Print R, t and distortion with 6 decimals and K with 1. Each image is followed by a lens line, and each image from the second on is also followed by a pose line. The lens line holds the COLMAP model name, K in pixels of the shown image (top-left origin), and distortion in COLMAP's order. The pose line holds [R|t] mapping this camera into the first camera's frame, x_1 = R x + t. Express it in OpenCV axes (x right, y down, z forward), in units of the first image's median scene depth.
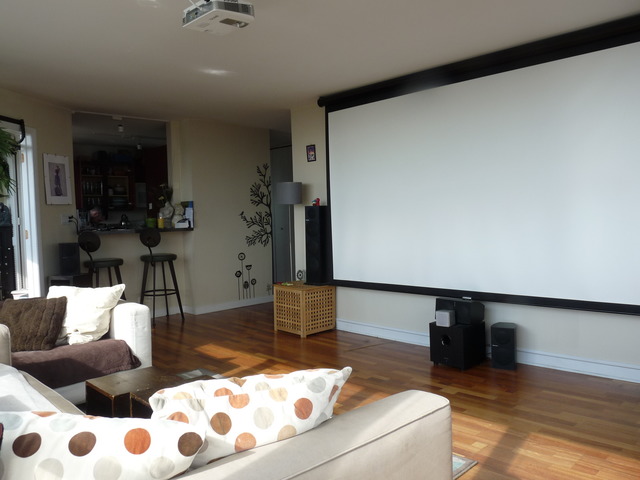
lens RADIAL K [[509.8, 0, 313.9], [0, 509.8, 236.8], [0, 0, 1]] dist [0.013254, -0.057507]
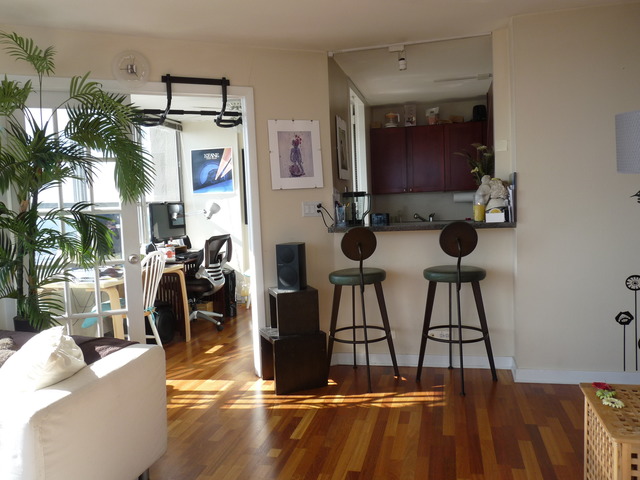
lens RADIAL K [[509.8, 0, 319.4], [0, 509.8, 241.9], [0, 0, 1]] dist [0.013254, -0.057507]
pose [[0.520633, 0.066752, -0.851167, 0.137625], [-0.008730, 0.997303, 0.072872, -0.040810], [0.853736, -0.030509, 0.519812, 0.642010]]
